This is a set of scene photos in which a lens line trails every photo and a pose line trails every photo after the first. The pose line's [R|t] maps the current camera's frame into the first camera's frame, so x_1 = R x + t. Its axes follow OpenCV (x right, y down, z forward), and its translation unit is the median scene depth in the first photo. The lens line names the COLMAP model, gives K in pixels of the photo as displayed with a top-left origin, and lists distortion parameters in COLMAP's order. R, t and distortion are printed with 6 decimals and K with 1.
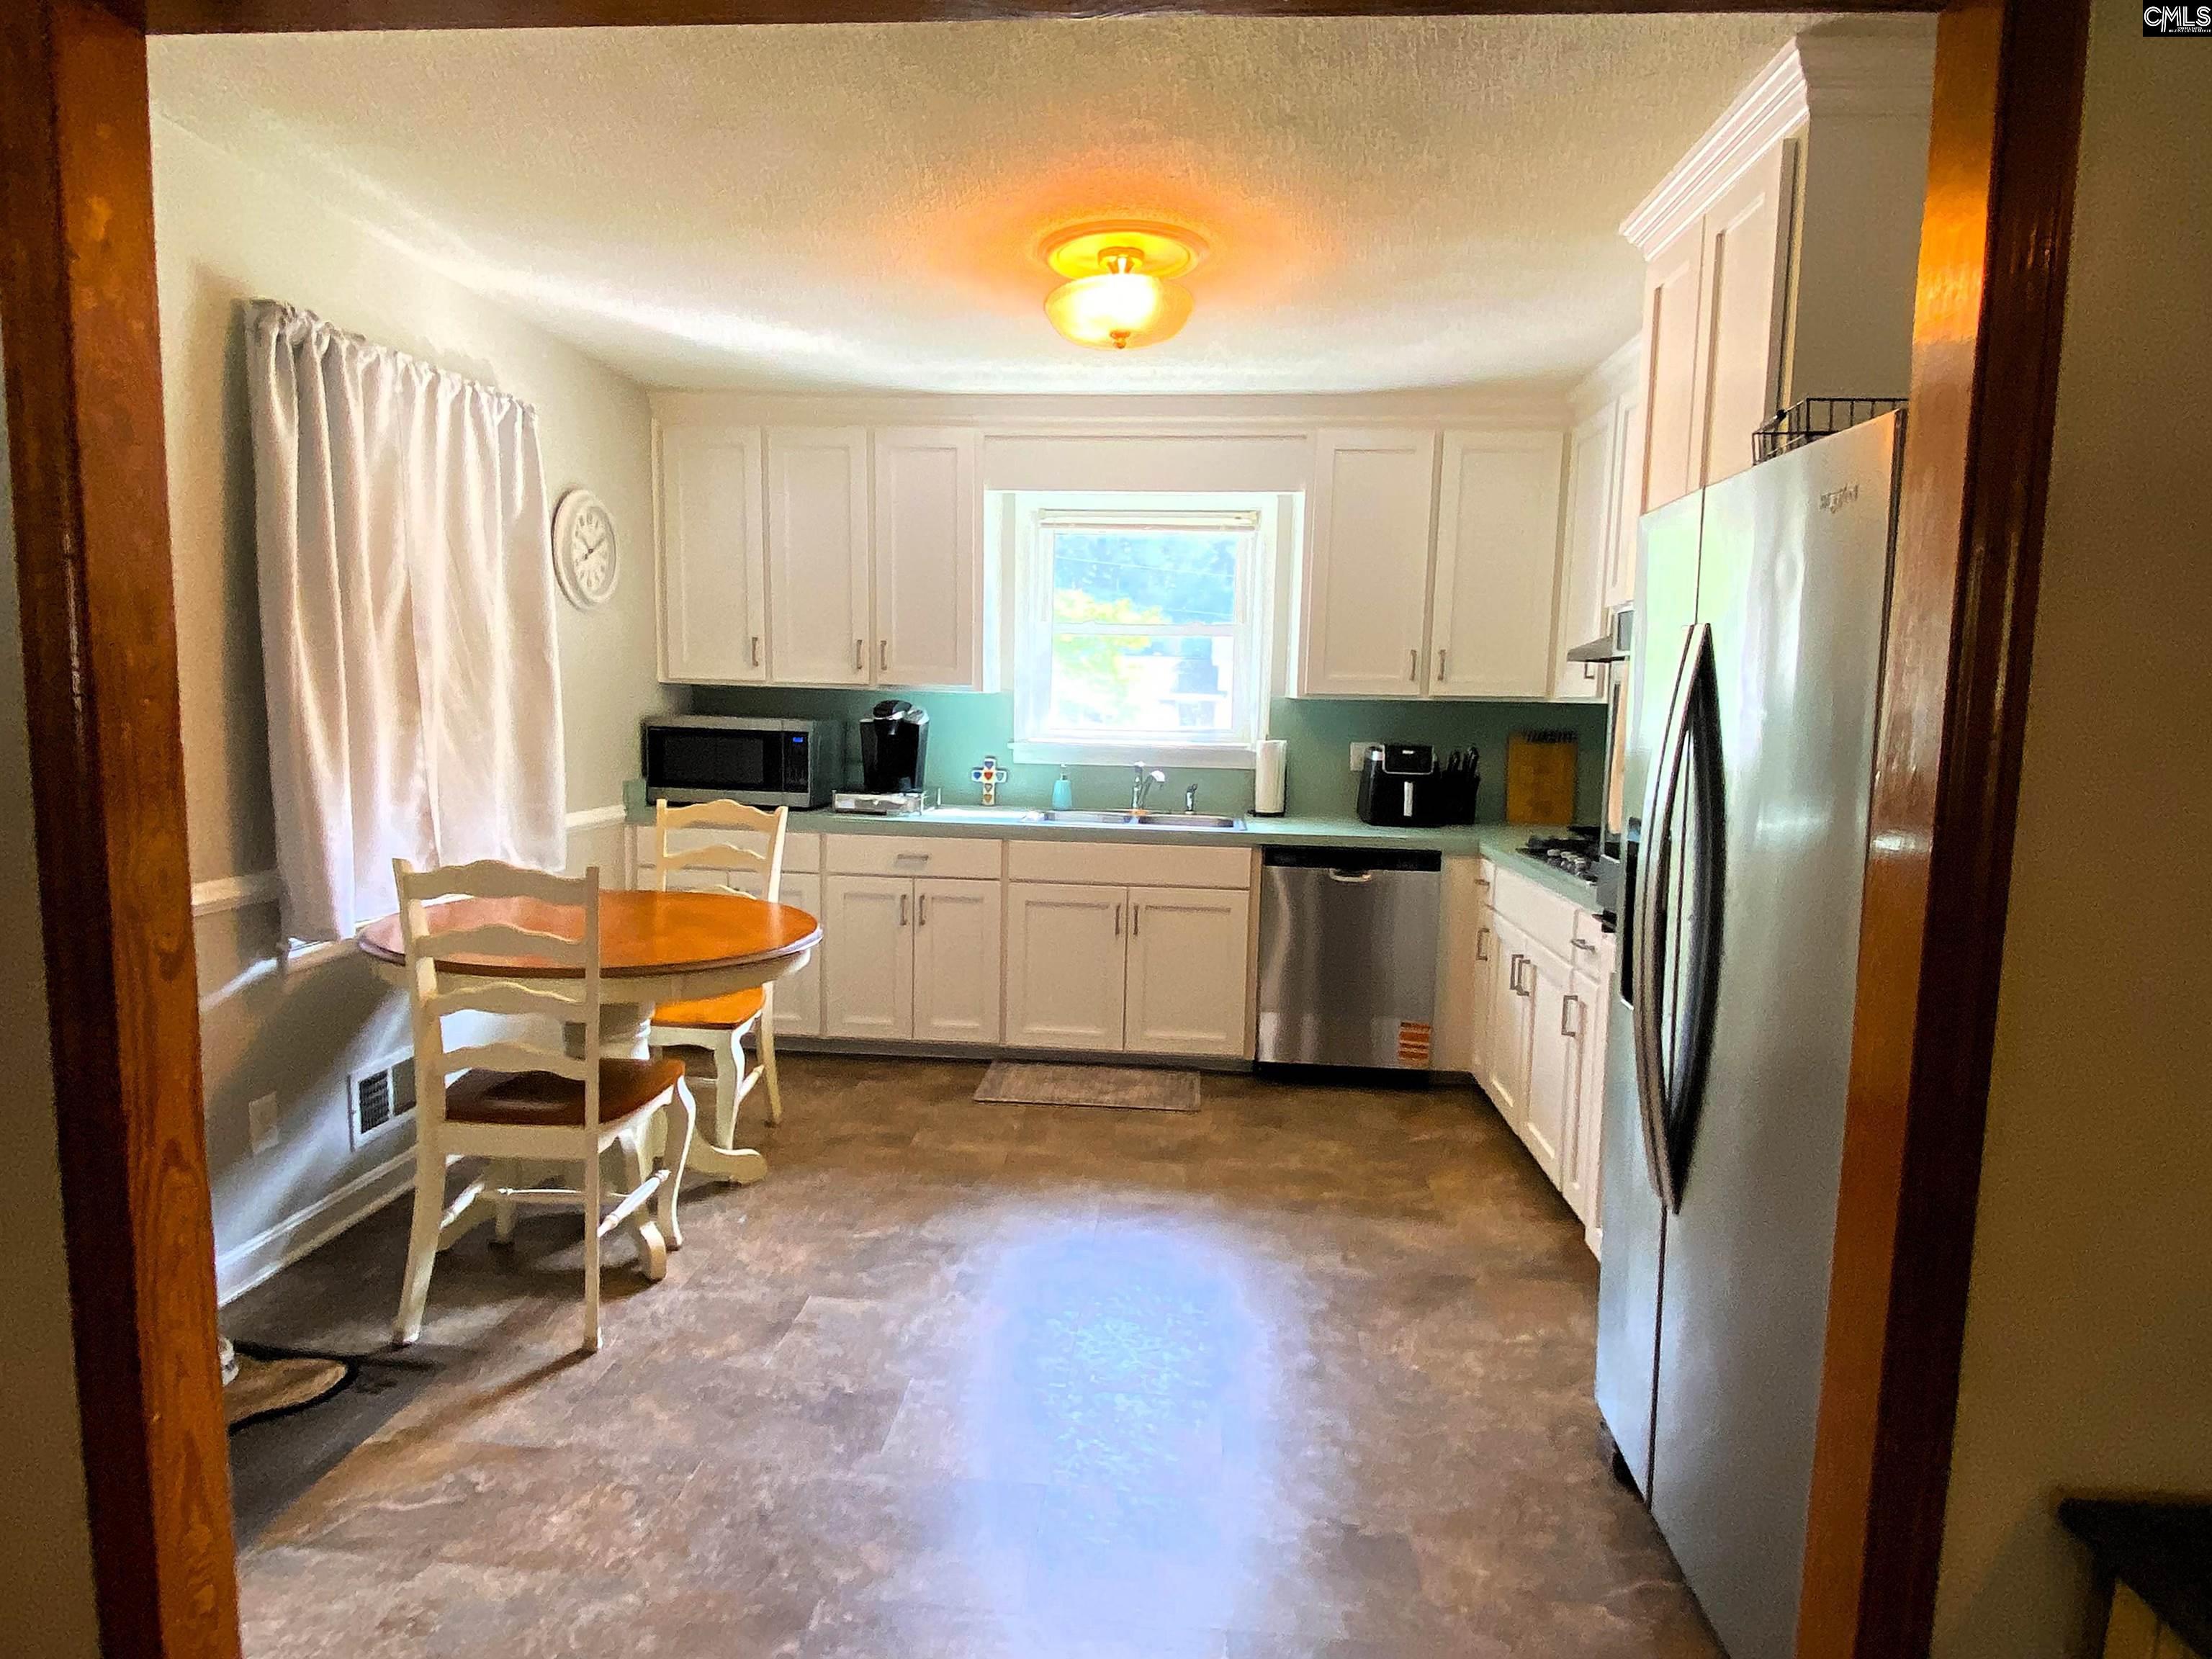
lens RADIAL K [[1237.1, 0, 1106.0], [0, 1237.1, 829.5], [0, 0, 1]] dist [-0.001726, 0.000154]
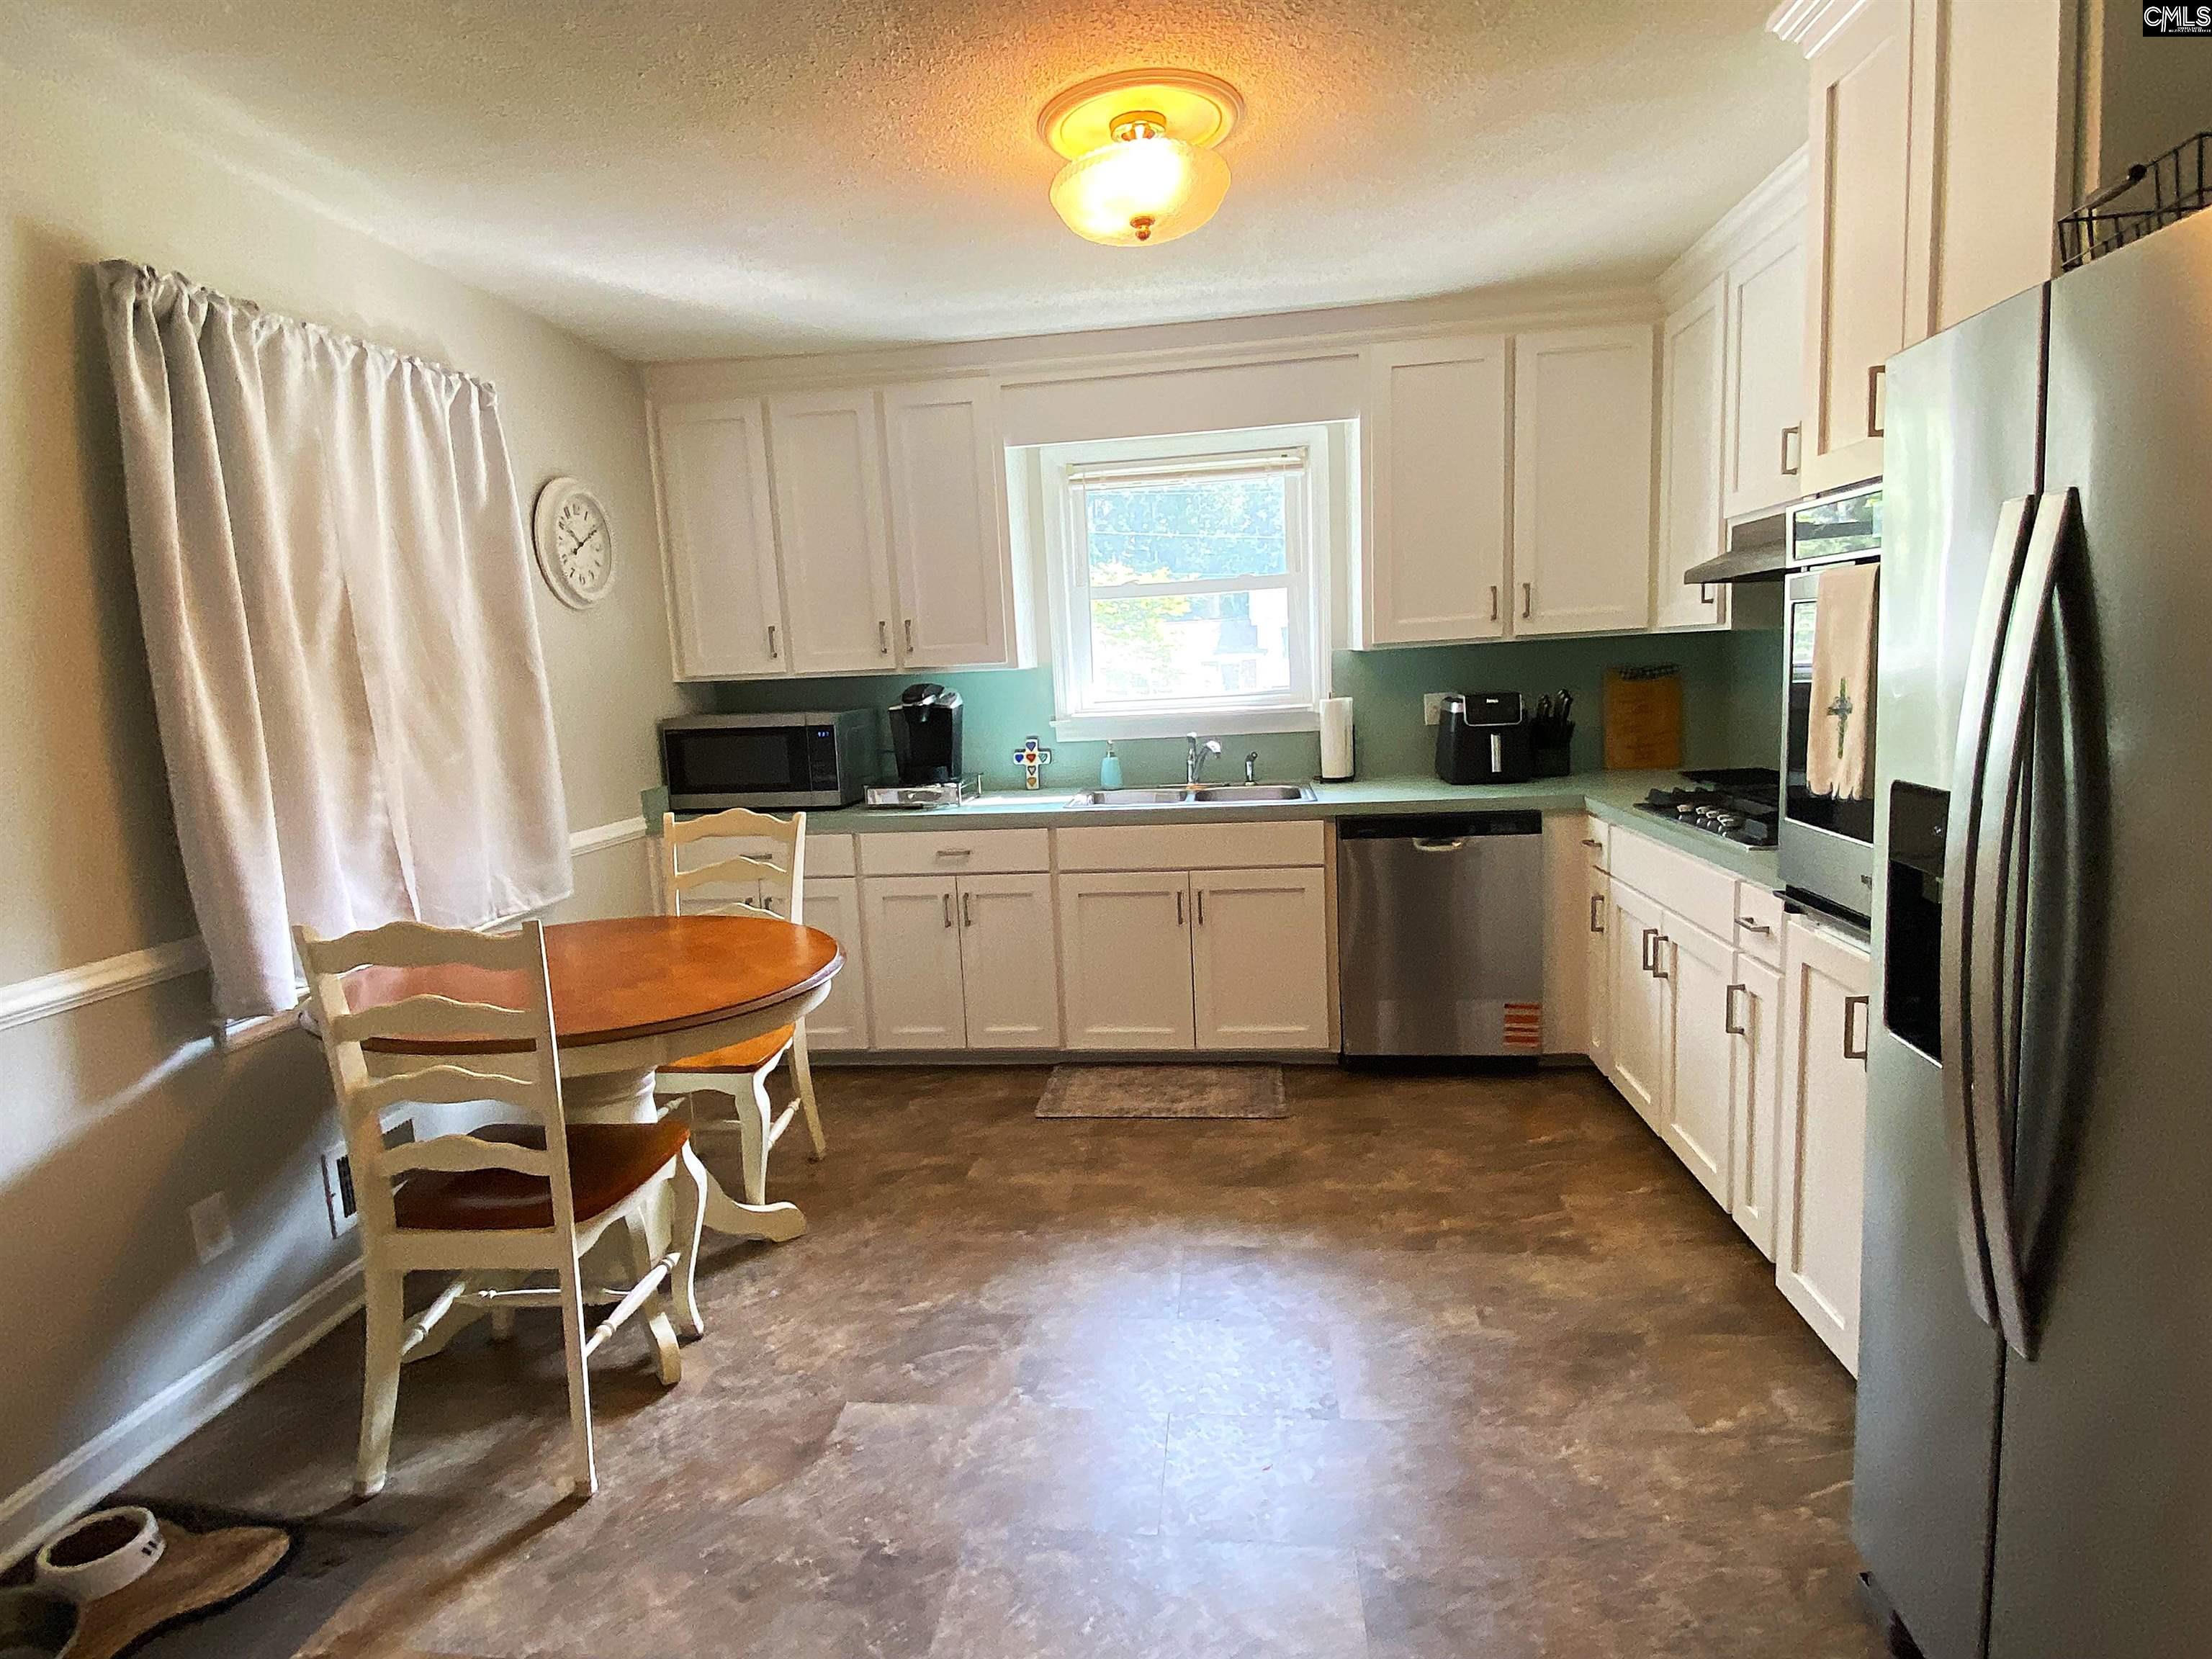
lens RADIAL K [[1156.0, 0, 1086.5], [0, 1156.0, 825.3], [0, 0, 1]] dist [0.001290, -0.001320]
pose [[0.995964, -0.062994, -0.063933, -0.001337], [0.064944, 0.997470, 0.028902, -0.020905], [0.061950, -0.032937, 0.997536, 0.185582]]
